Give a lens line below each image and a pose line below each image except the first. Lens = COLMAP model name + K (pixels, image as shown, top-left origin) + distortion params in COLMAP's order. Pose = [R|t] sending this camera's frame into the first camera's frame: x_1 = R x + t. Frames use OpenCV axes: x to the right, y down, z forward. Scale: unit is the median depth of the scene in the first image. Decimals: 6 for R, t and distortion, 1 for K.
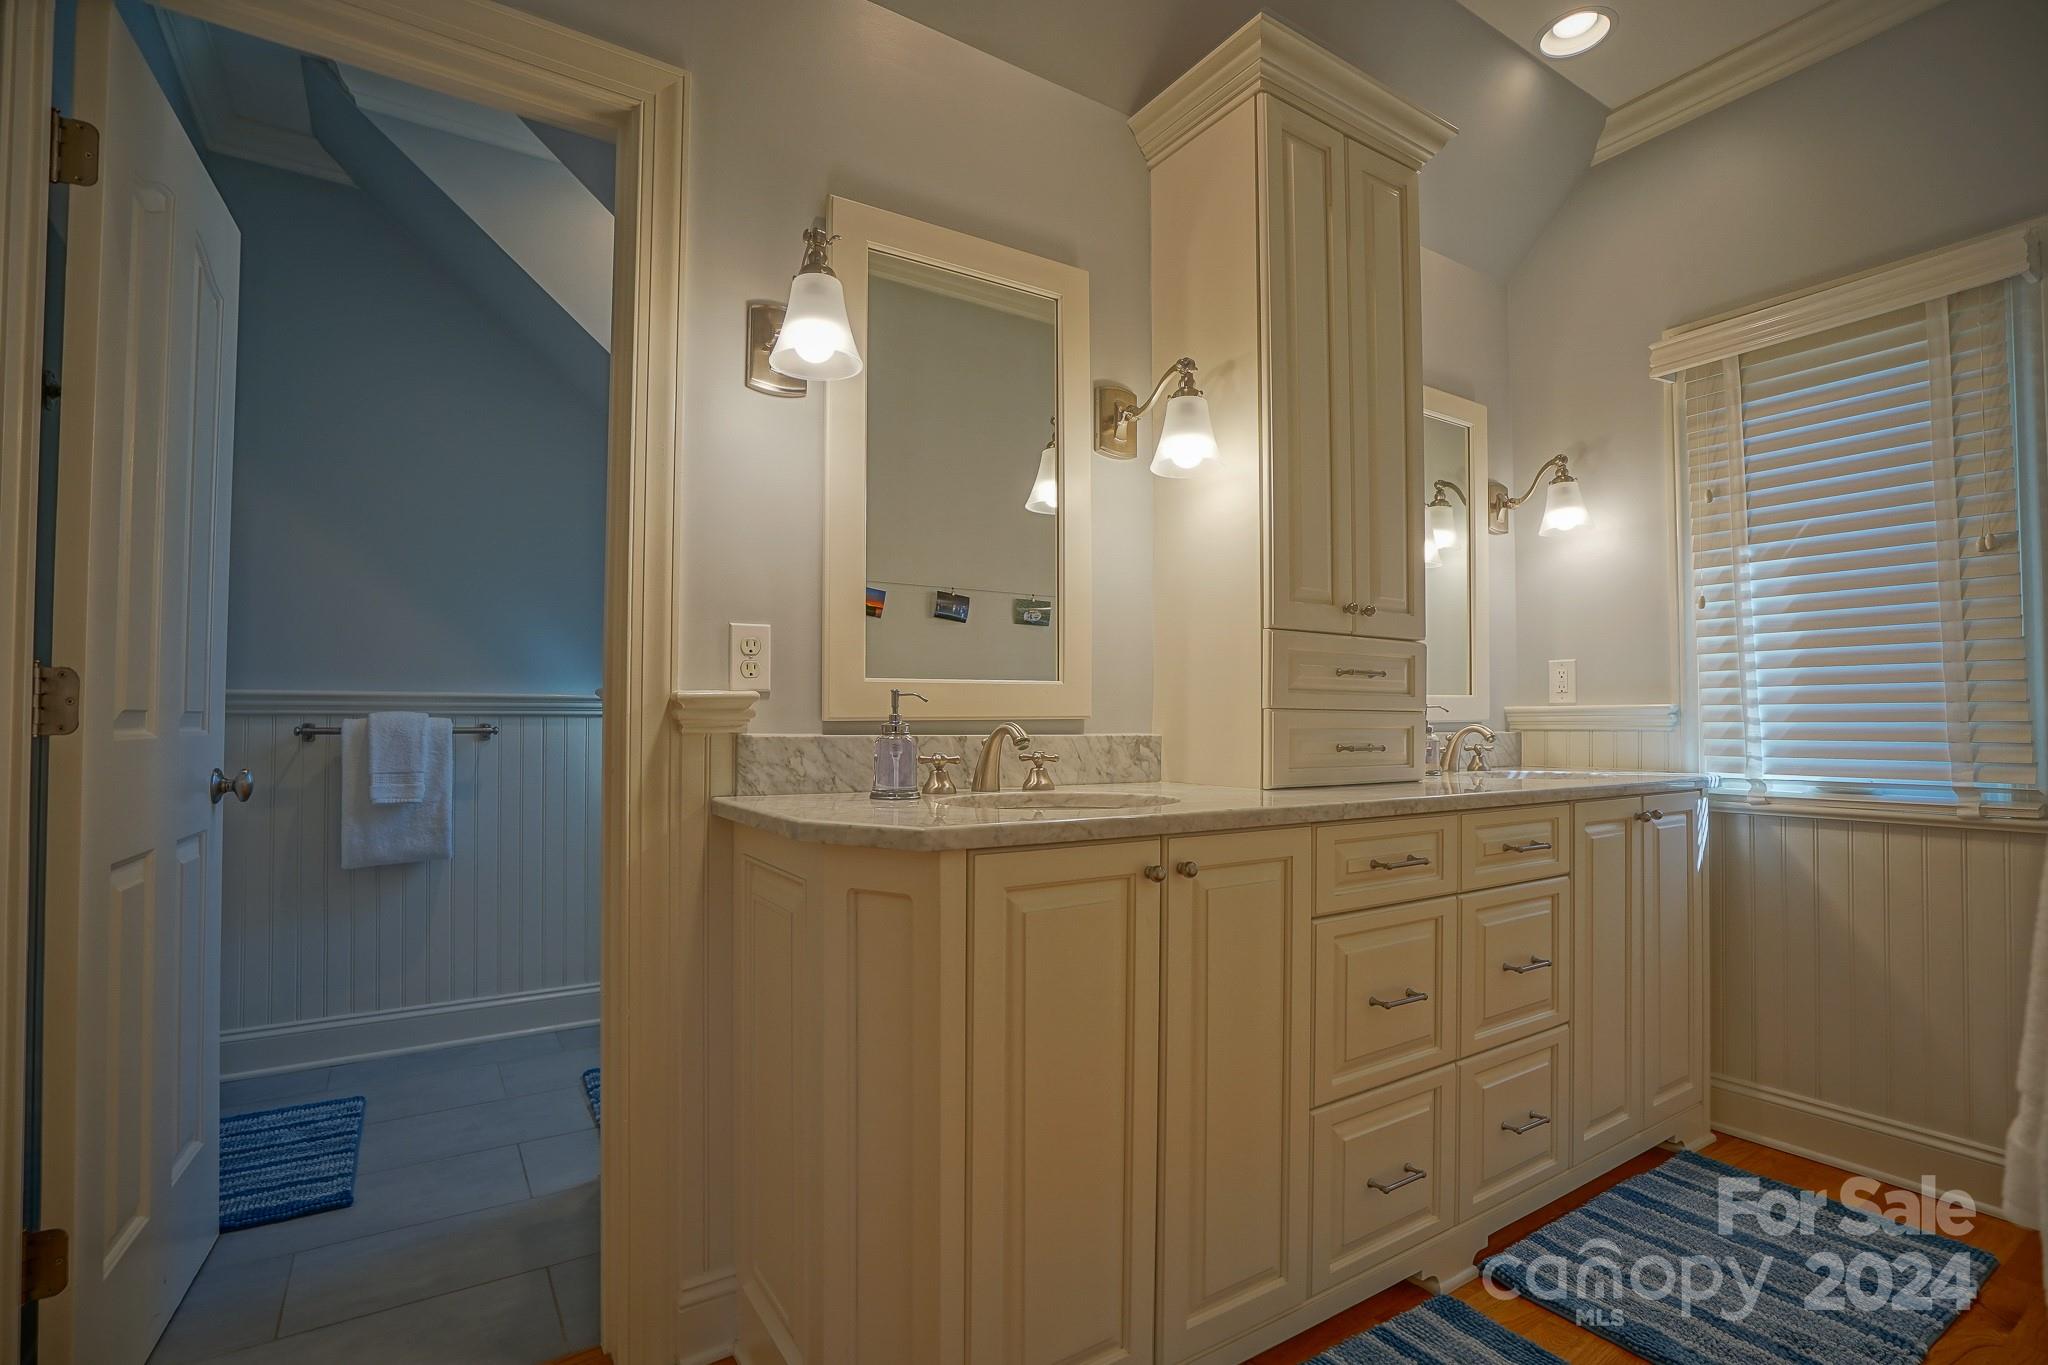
lens RADIAL K [[945.8, 0, 1028.1], [0, 945.8, 695.9], [0, 0, 1]] dist [-0.045021, 0.008559]
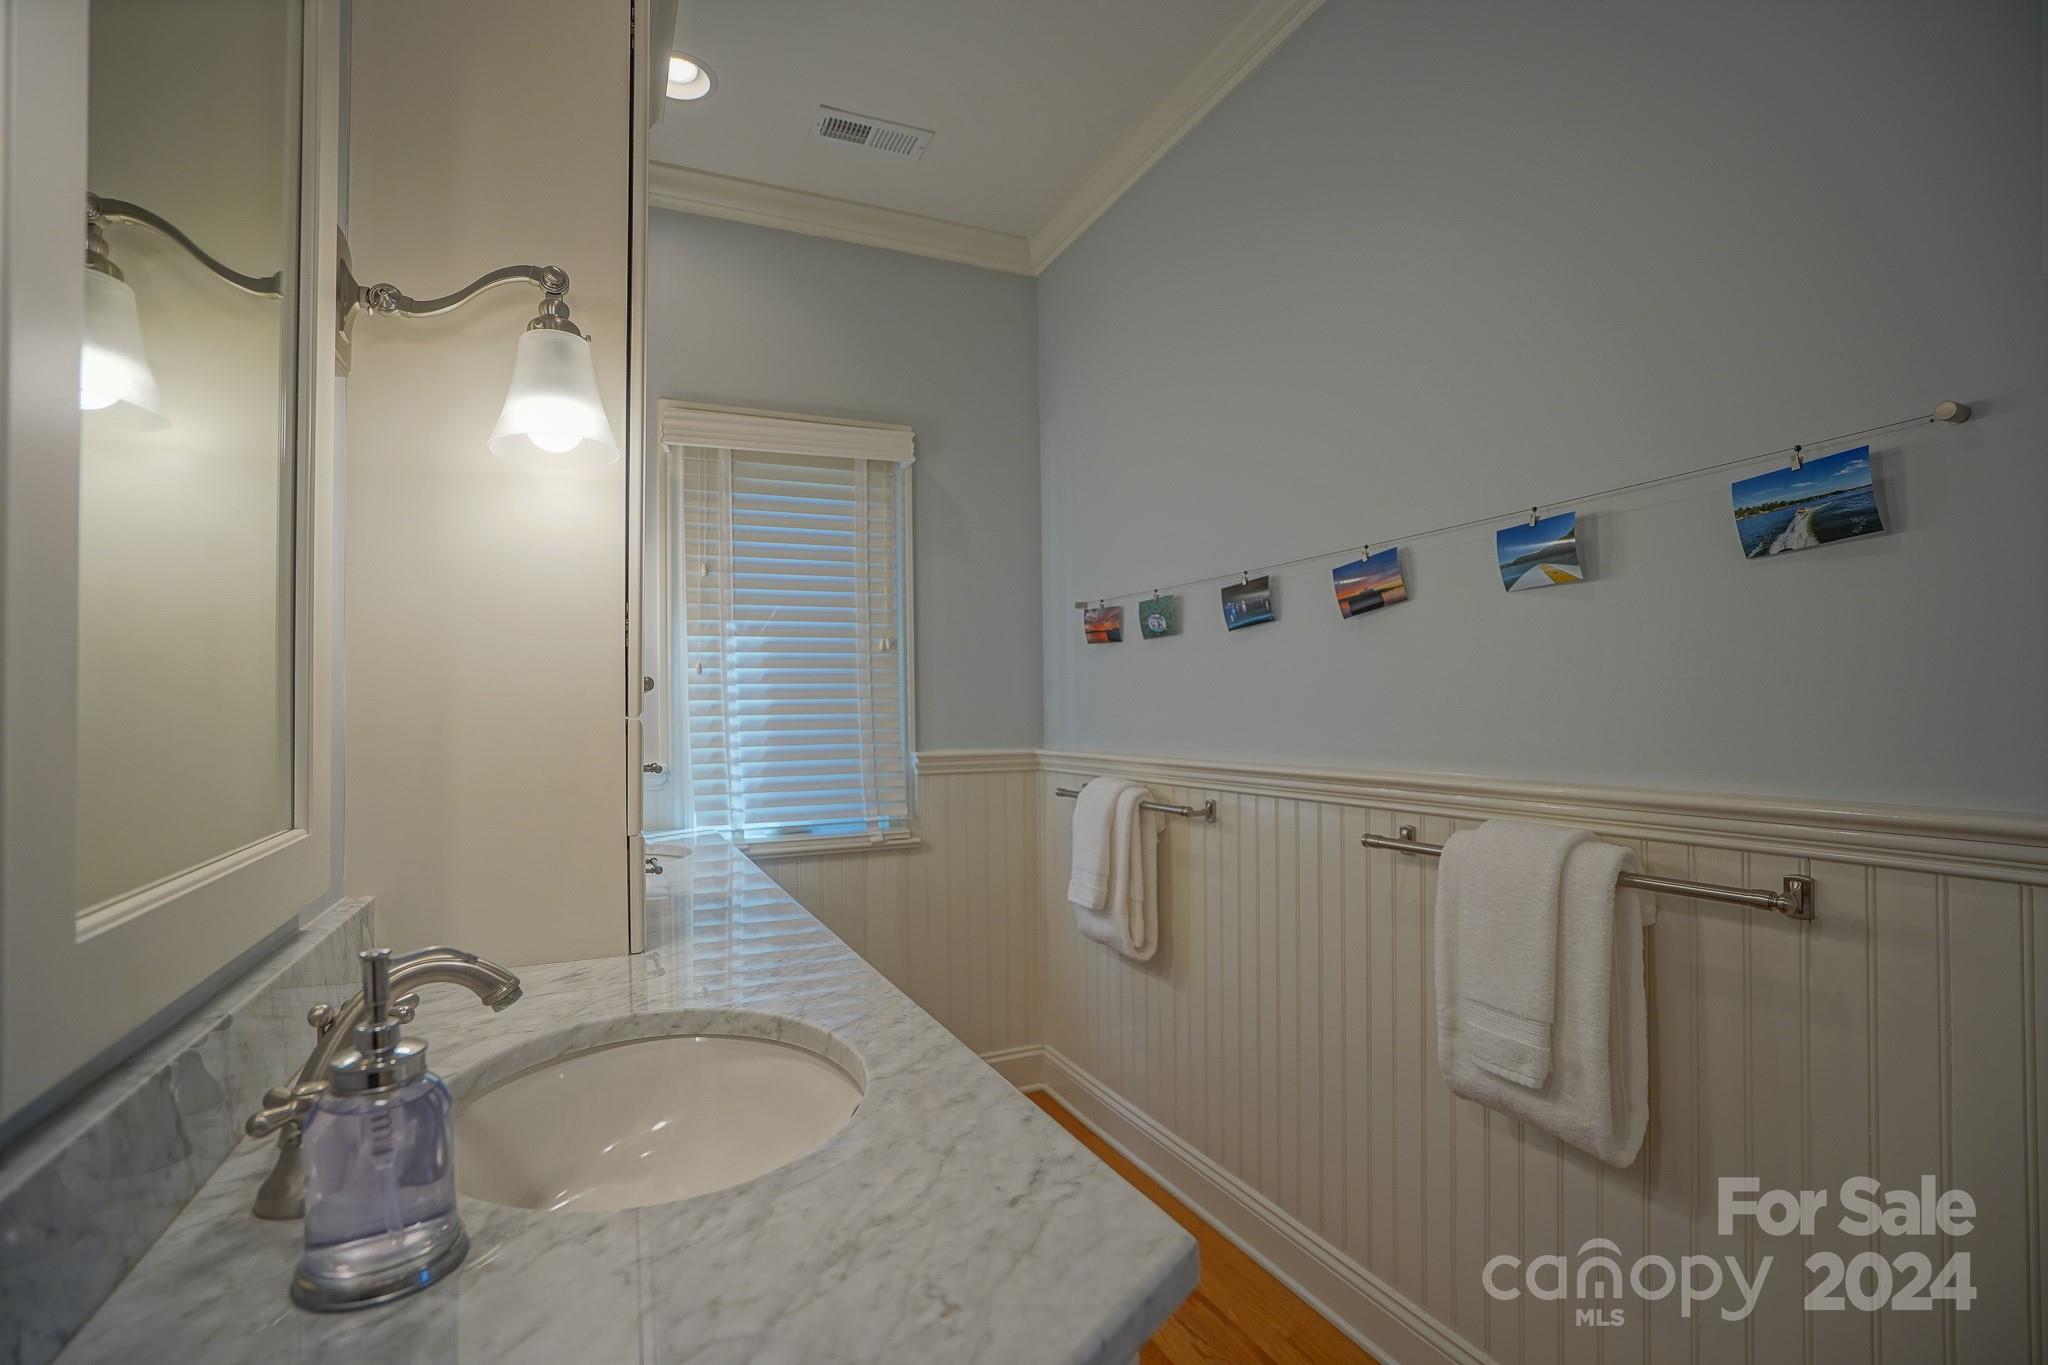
lens RADIAL K [[945.8, 0, 1025.3], [0, 945.8, 685.6], [0, 0, 1]] dist [-0.045021, 0.008559]
pose [[0.140817, 0.023753, 0.989751, -0.303376], [-0.015274, 0.999645, -0.021817, -0.065317], [-0.989918, -0.012045, 0.141130, 0.490730]]
